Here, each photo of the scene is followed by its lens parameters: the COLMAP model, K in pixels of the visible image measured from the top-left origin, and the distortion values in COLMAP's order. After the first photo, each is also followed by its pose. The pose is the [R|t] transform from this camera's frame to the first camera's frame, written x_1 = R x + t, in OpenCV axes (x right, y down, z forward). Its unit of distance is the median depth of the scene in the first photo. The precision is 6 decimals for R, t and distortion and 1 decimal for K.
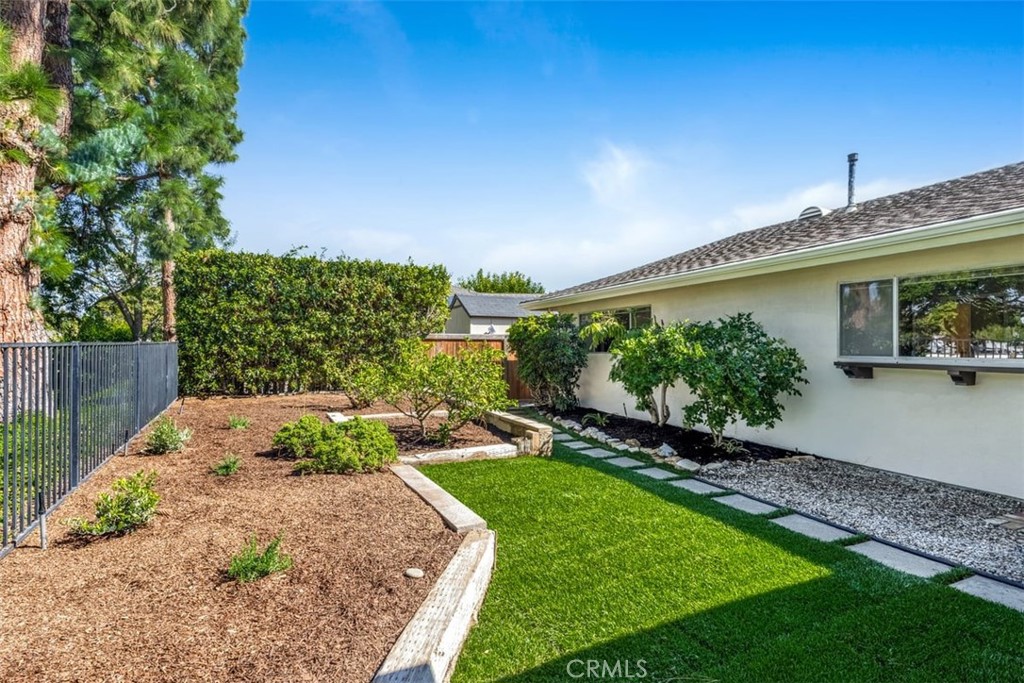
lens RADIAL K [[484.8, 0, 507.1], [0, 484.8, 343.8], [0, 0, 1]] dist [0.001894, 0.000047]
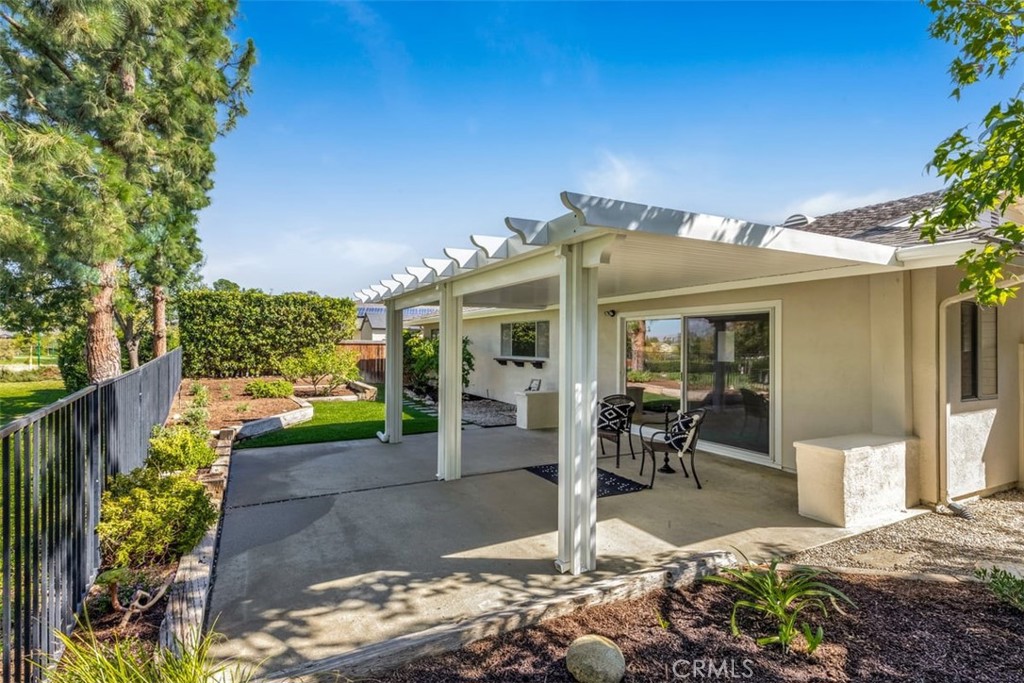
lens RADIAL K [[484.8, 0, 507.1], [0, 484.8, 343.8], [0, 0, 1]] dist [0.001894, 0.000047]
pose [[0.997840, 0.004959, 0.065501, 0.326629], [-0.005023, 0.999987, 0.000823, -0.016267], [-0.065496, -0.001150, 0.997852, -0.725270]]
